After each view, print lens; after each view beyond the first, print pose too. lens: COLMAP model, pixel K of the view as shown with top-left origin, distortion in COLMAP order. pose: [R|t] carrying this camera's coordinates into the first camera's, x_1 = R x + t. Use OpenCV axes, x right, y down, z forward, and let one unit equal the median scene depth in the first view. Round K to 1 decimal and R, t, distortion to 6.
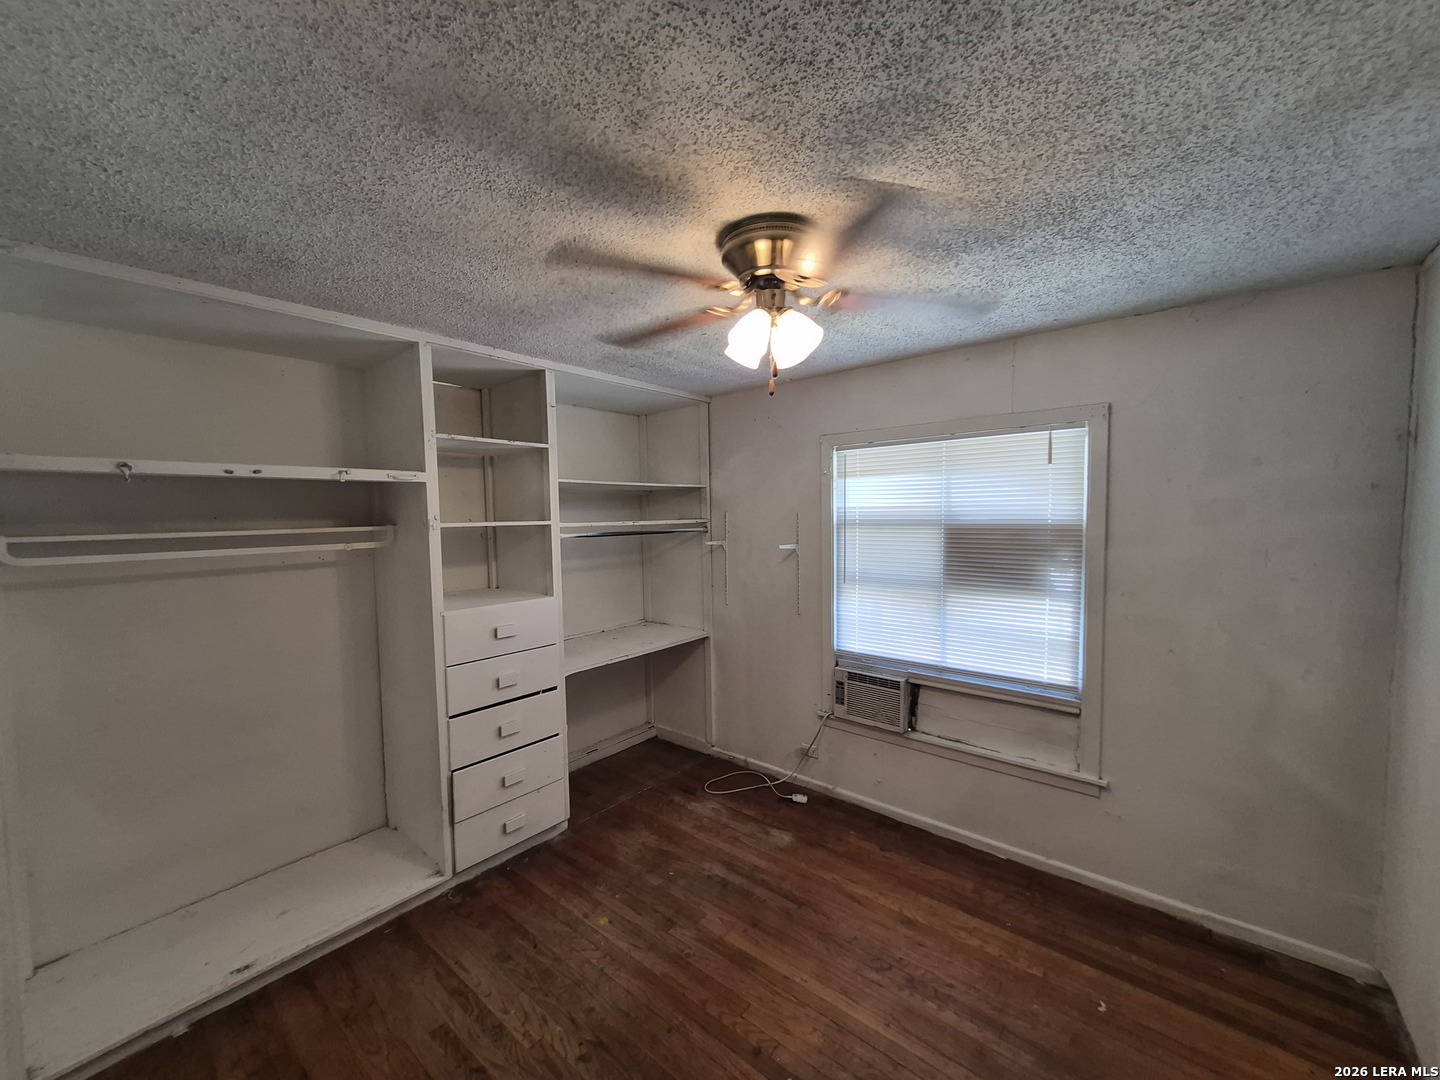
lens RADIAL K [[566.3, 0, 709.8], [0, 566.3, 545.1], [0, 0, 1]] dist [0.012765, -0.002747]
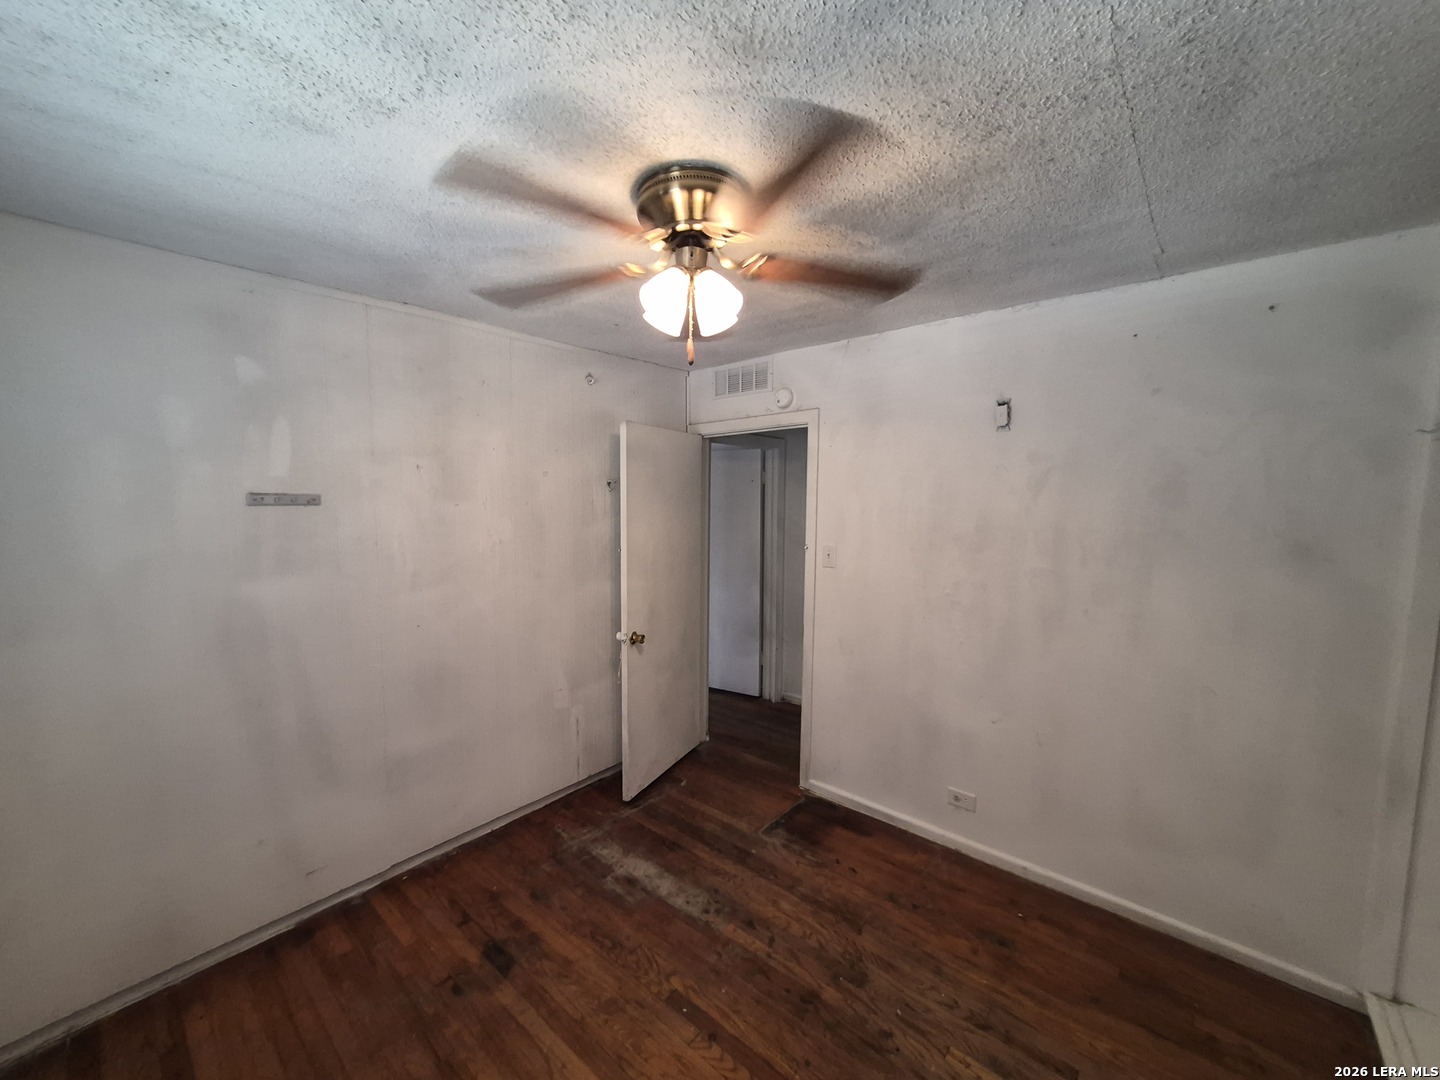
lens RADIAL K [[566.3, 0, 709.8], [0, 566.3, 545.1], [0, 0, 1]] dist [0.012765, -0.002747]
pose [[-0.999839, 0.016116, 0.007913, 0.045868], [0.017076, 0.989740, 0.141859, -0.068211], [-0.005546, 0.141971, -0.989855, 1.283411]]
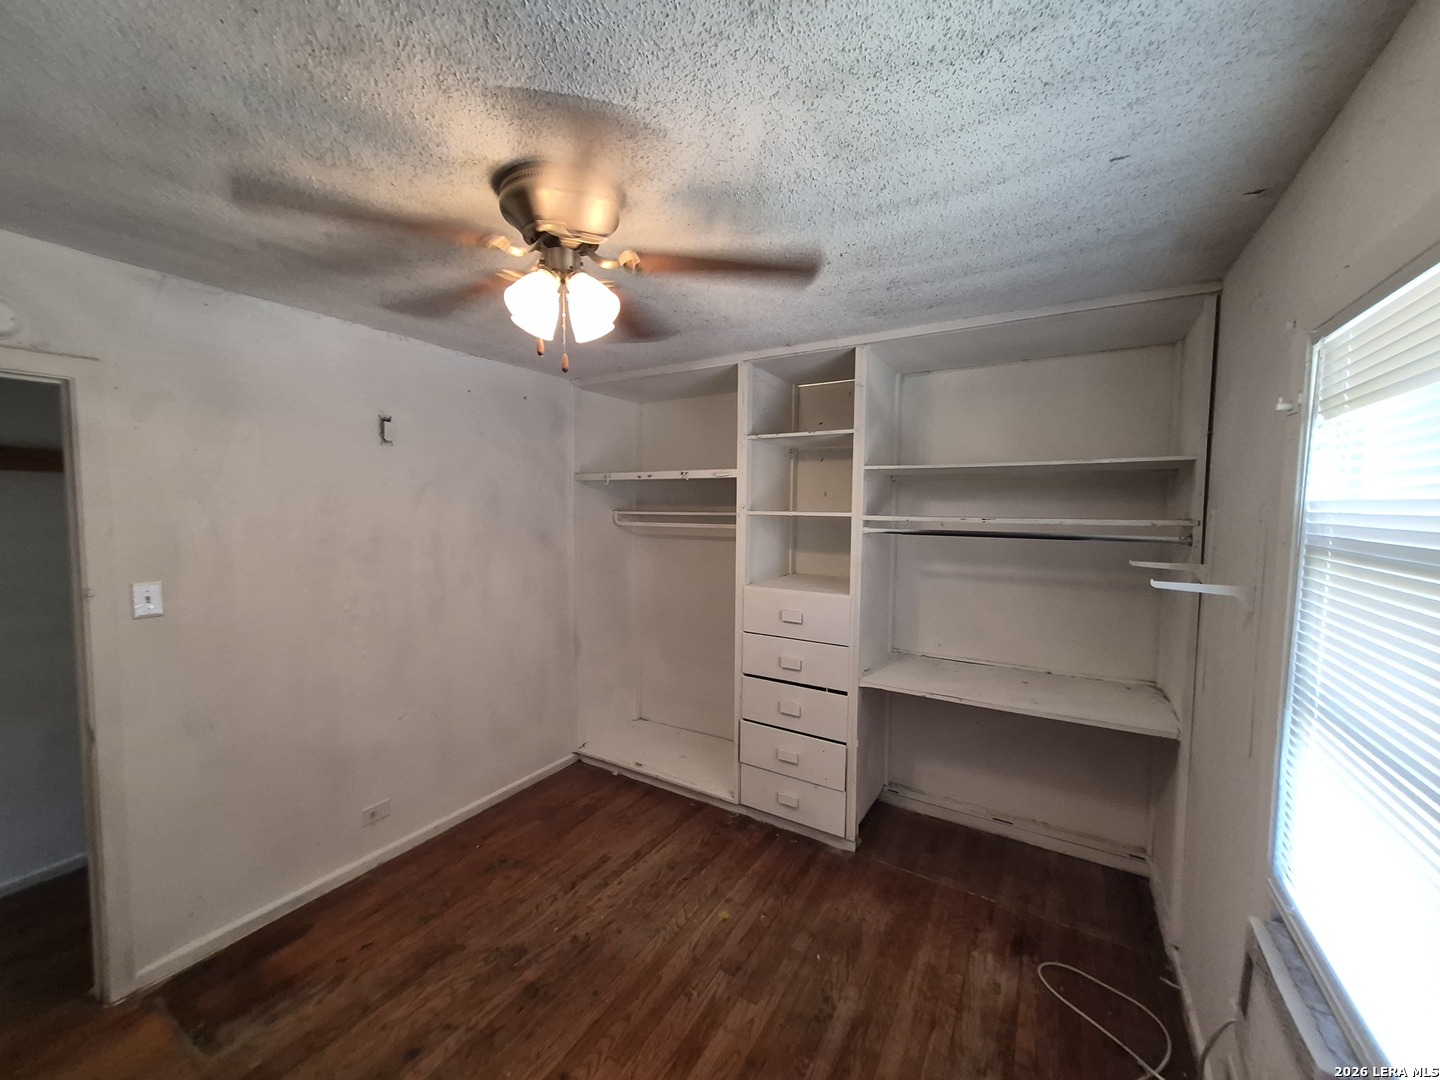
lens RADIAL K [[566.3, 0, 709.8], [0, 566.3, 545.1], [0, 0, 1]] dist [0.012765, -0.002747]
pose [[0.156051, 0.088020, -0.983819, 0.672017], [-0.065196, 0.994767, 0.078658, -0.054488], [0.985595, 0.051867, 0.160973, 0.717329]]
